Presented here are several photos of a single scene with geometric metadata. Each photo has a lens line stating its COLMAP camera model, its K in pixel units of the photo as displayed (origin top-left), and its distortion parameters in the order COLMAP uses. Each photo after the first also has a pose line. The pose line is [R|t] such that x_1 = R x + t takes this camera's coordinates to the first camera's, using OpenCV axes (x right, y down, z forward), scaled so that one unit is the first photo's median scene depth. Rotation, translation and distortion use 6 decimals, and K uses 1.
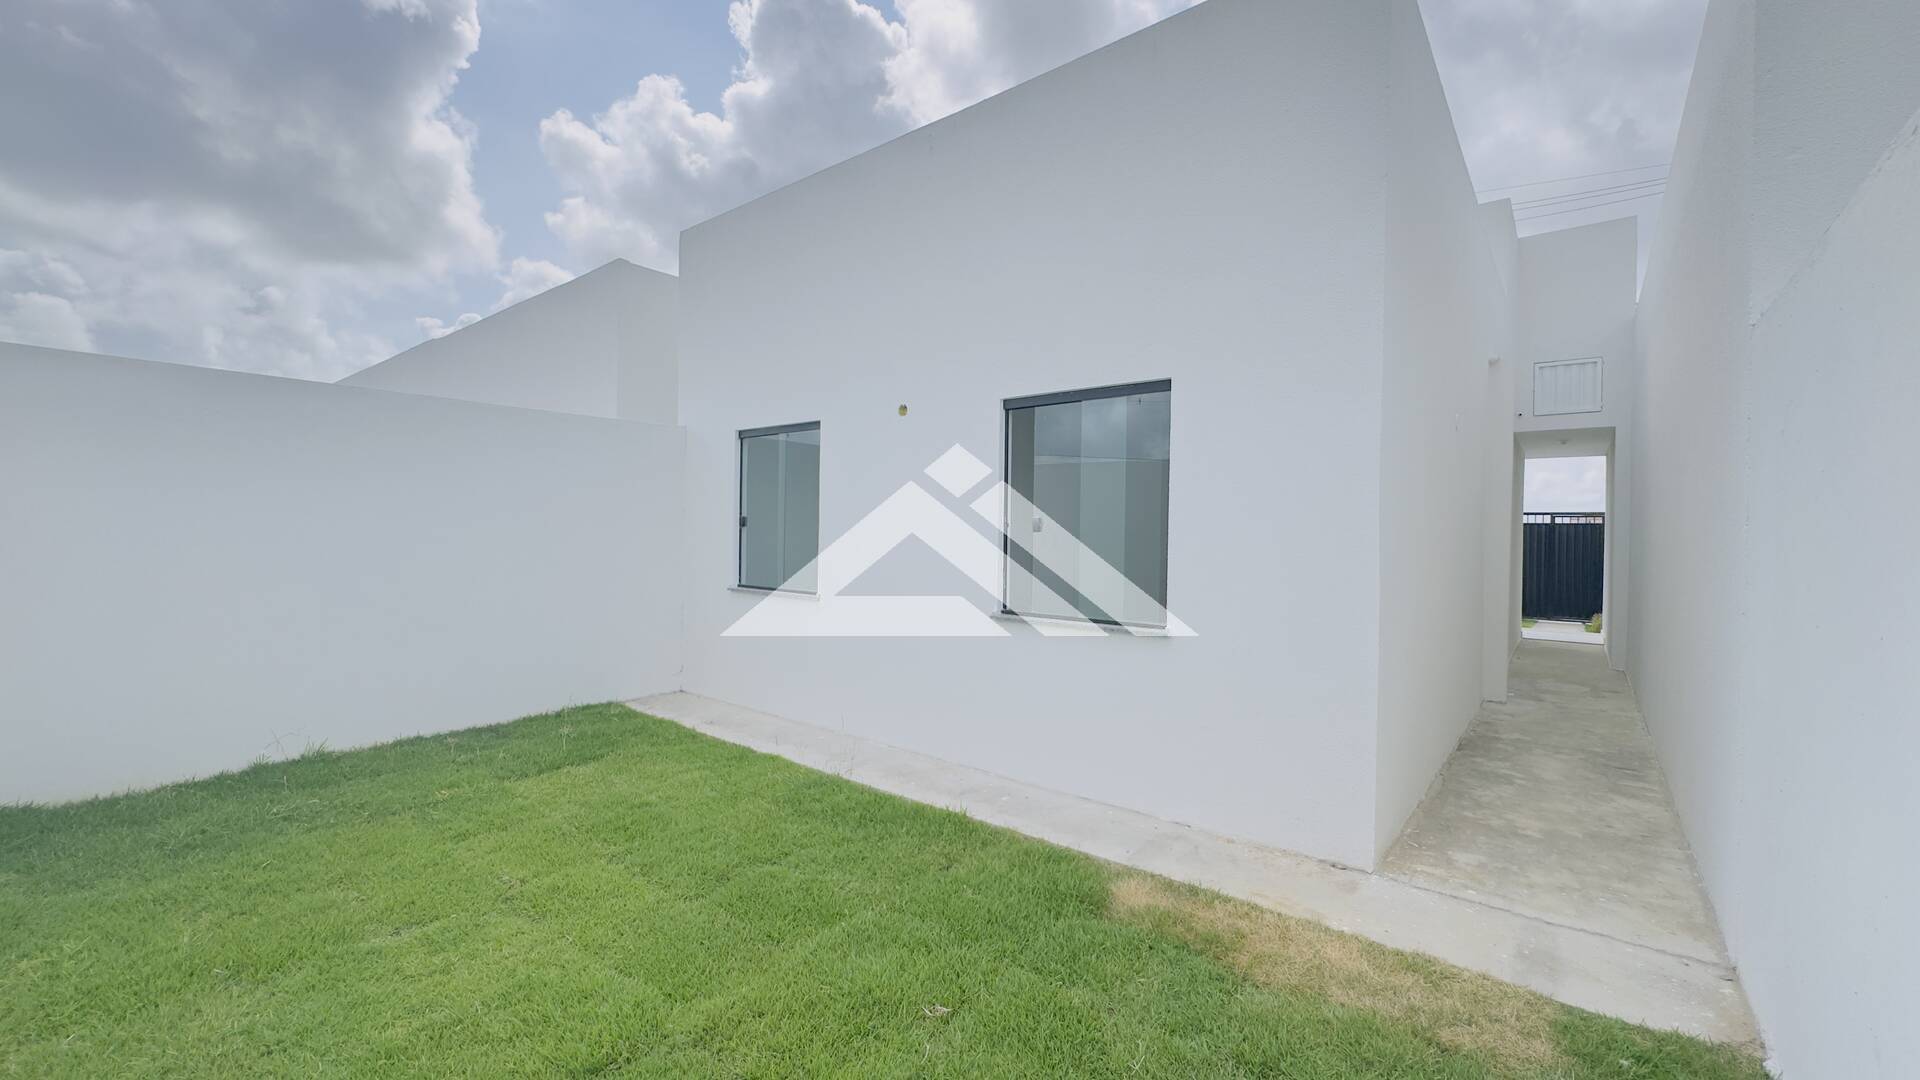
lens RADIAL K [[763.3, 0, 955.8], [0, 763.3, 537.1], [0, 0, 1]] dist [-0.001374, 0.000532]
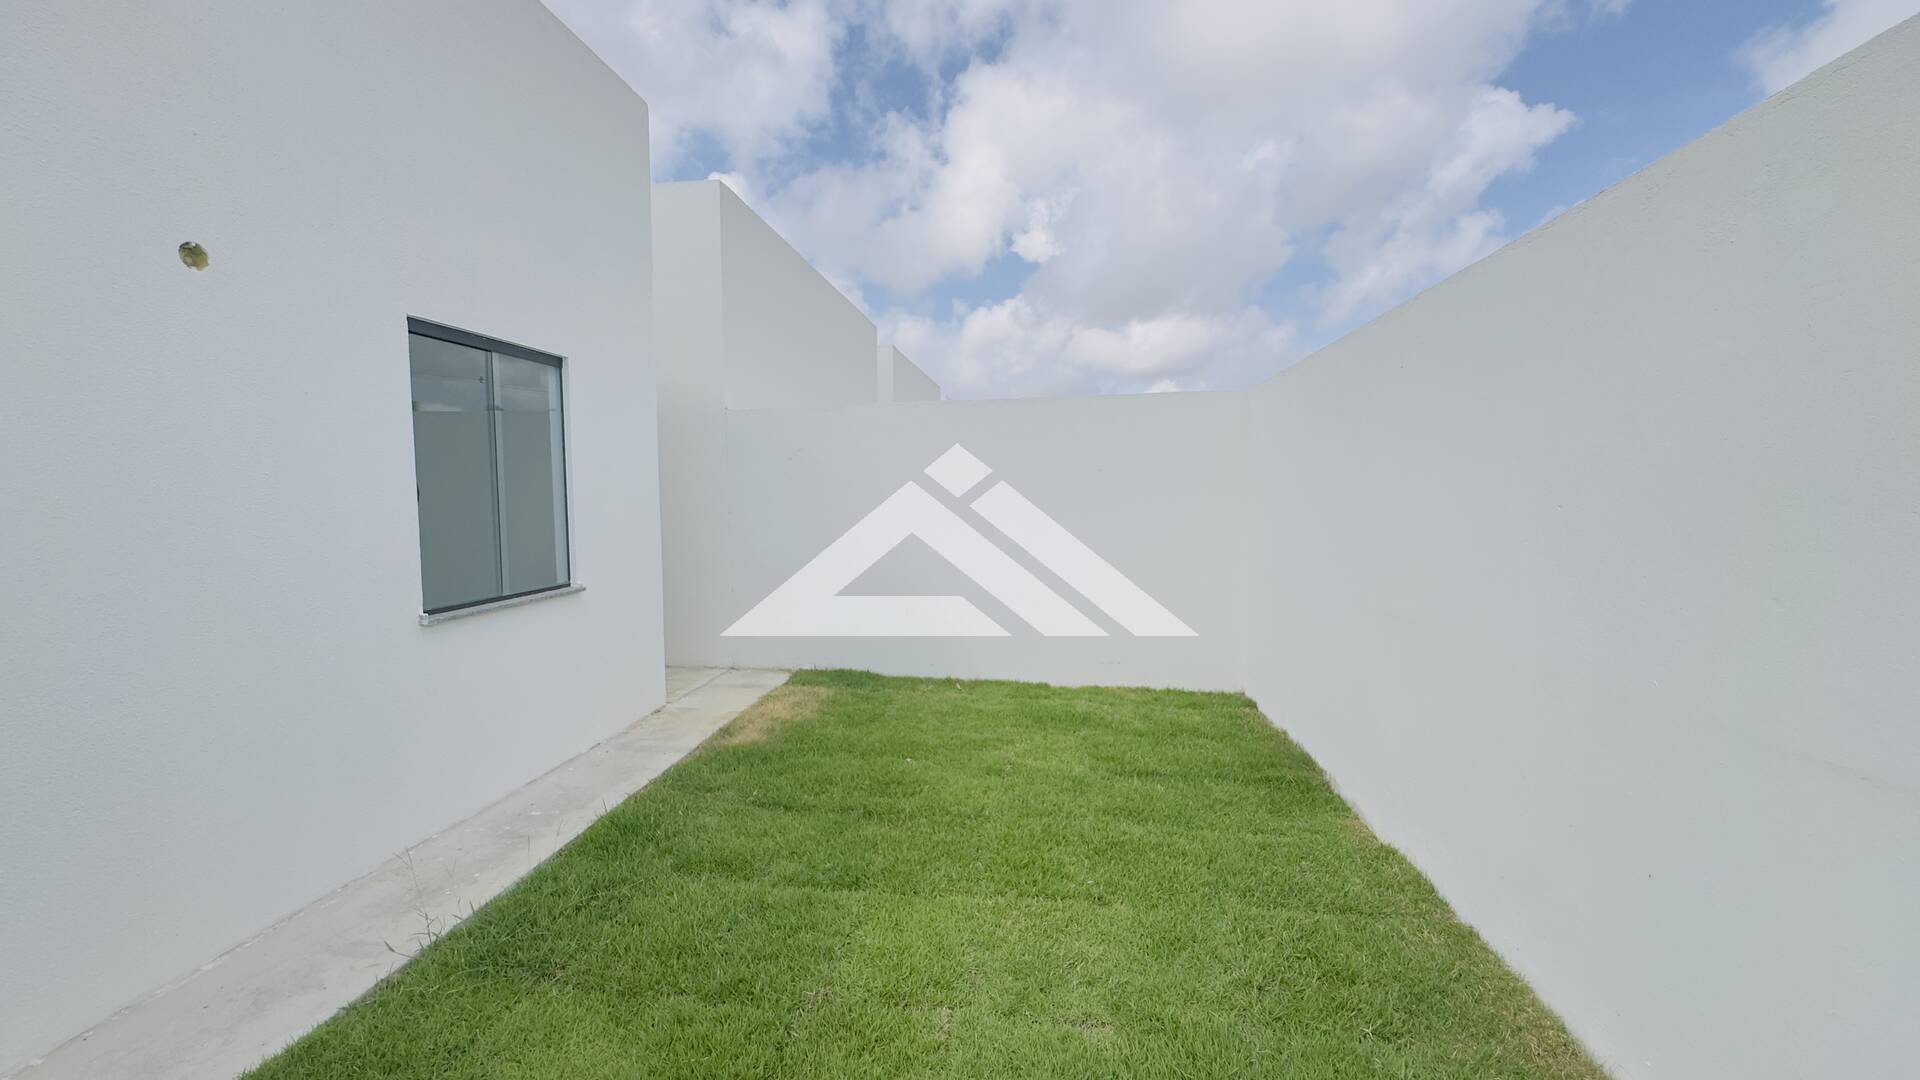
lens RADIAL K [[763.3, 0, 955.8], [0, 763.3, 537.1], [0, 0, 1]] dist [-0.001374, 0.000532]
pose [[-0.495958, -0.083504, 0.864322, -1.010065], [0.005372, 0.995051, 0.099217, -0.060049], [-0.868330, 0.053851, -0.493055, 1.124818]]
